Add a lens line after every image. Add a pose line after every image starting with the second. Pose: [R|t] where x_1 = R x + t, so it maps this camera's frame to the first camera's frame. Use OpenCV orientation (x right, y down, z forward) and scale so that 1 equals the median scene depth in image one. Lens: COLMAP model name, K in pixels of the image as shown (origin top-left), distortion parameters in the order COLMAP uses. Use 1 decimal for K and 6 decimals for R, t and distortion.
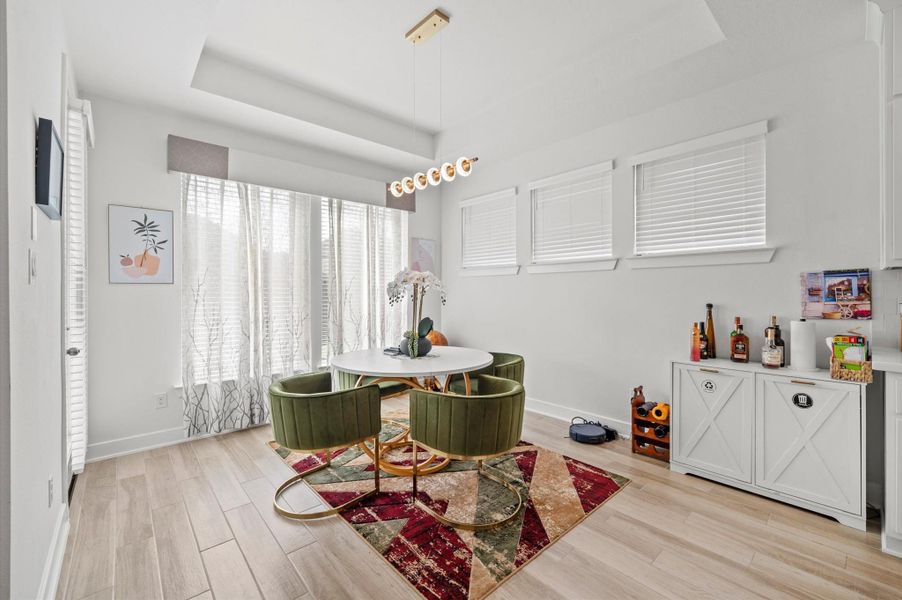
lens RADIAL K [[373.1, 0, 451.8], [0, 373.1, 292.6], [0, 0, 1]] dist [-0.005750, 0.000129]
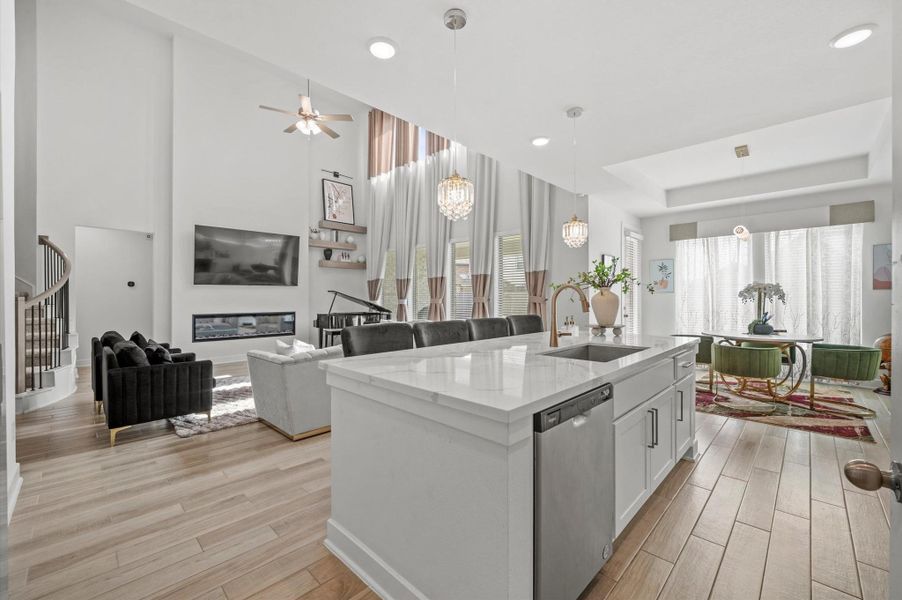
lens RADIAL K [[373.1, 0, 457.2], [0, 373.1, 294.2], [0, 0, 1]] dist [-0.005750, 0.000129]
pose [[0.081268, -0.002280, -0.996690, 1.538305], [-0.000154, 0.999997, -0.002300, -0.009558], [0.996692, 0.000340, 0.081267, -0.504482]]
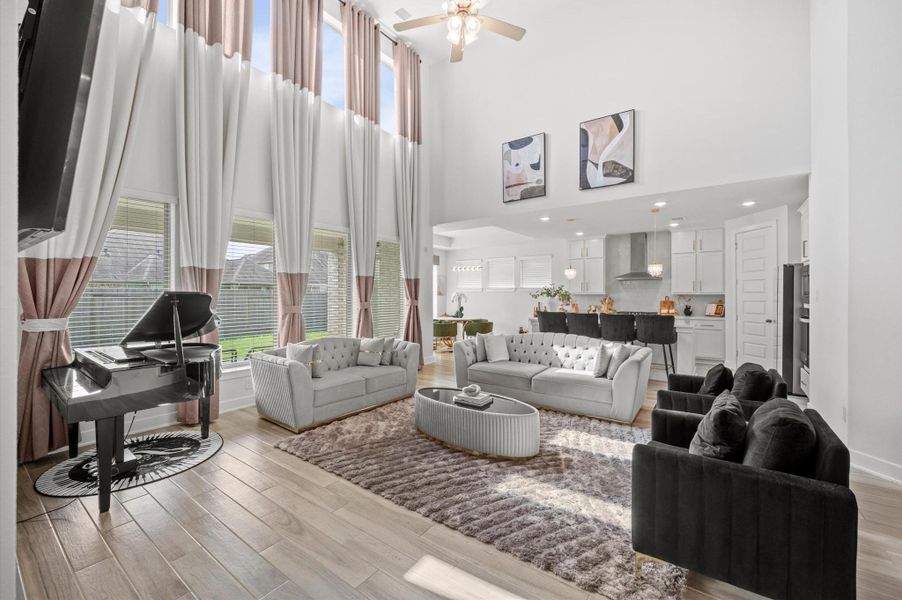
lens RADIAL K [[373.1, 0, 448.7], [0, 373.1, 291.1], [0, 0, 1]] dist [-0.005750, 0.000129]
pose [[0.977659, 0.007684, 0.210057, -0.965509], [-0.004976, 0.999898, -0.013417, -0.027763], [-0.210138, 0.012072, 0.977597, -2.449425]]
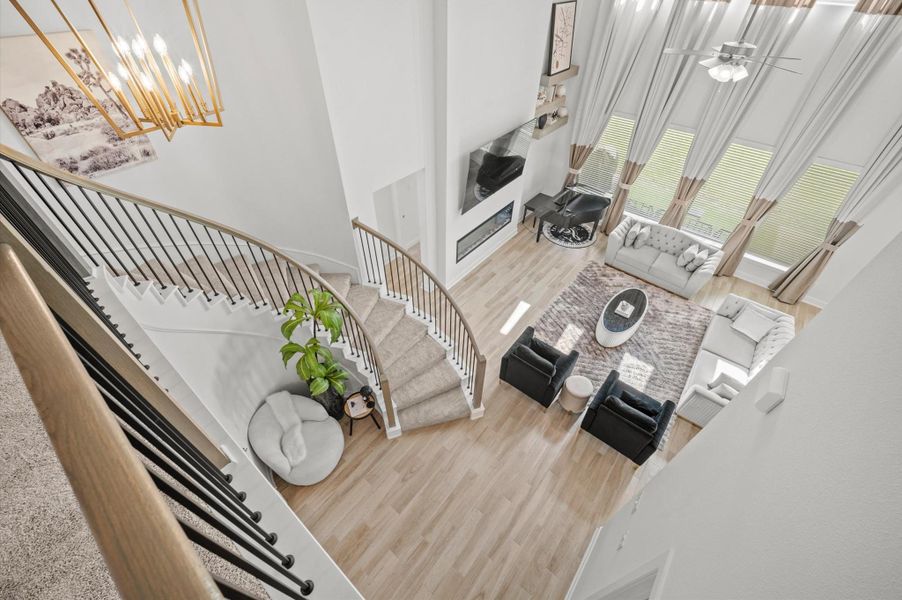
lens RADIAL K [[373.1, 0, 451.8], [0, 373.1, 300.8], [0, 0, 1]] dist [-0.005750, 0.000129]
pose [[0.151396, 0.689147, -0.708629, 0.866558], [-0.014420, 0.718356, 0.695526, -1.316868], [0.988368, -0.095082, 0.118694, -2.520761]]
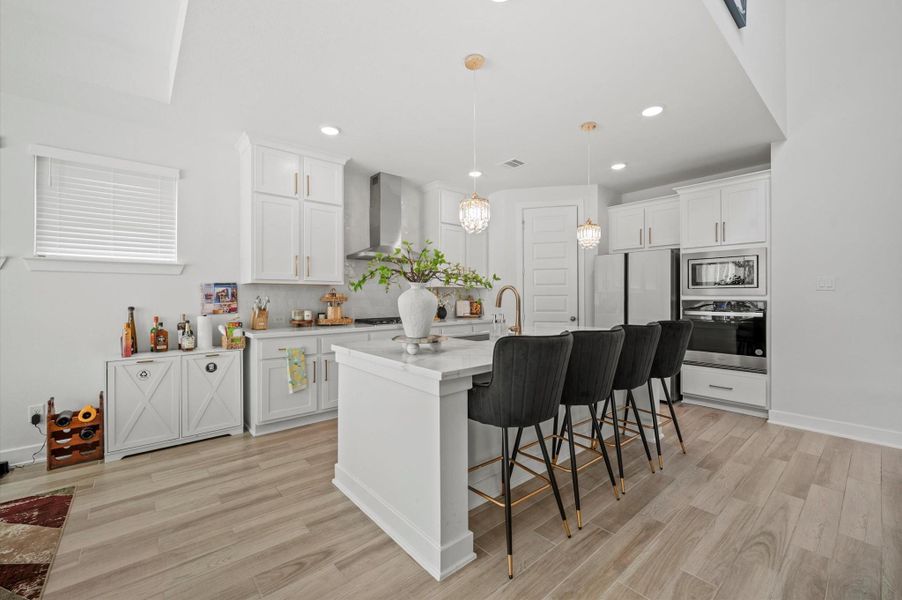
lens RADIAL K [[373.1, 0, 455.8], [0, 373.1, 295.3], [0, 0, 1]] dist [-0.005750, 0.000129]
pose [[0.017759, 0.004141, 0.999834, -0.461297], [0.002428, 0.999988, -0.004185, 0.001460], [-0.999839, 0.002502, 0.017748, -0.029334]]
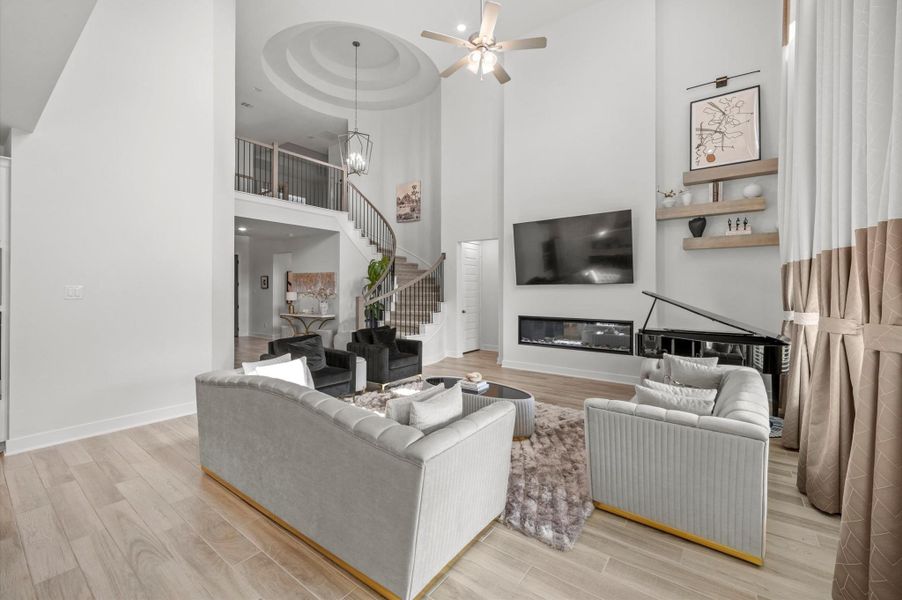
lens RADIAL K [[373.1, 0, 451.9], [0, 373.1, 291.0], [0, 0, 1]] dist [-0.005750, 0.000129]
pose [[-0.979582, 0.001593, -0.201039, -0.202229], [0.000975, 0.999994, 0.003173, -0.049450], [0.201043, 0.002913, -0.979578, 0.249050]]
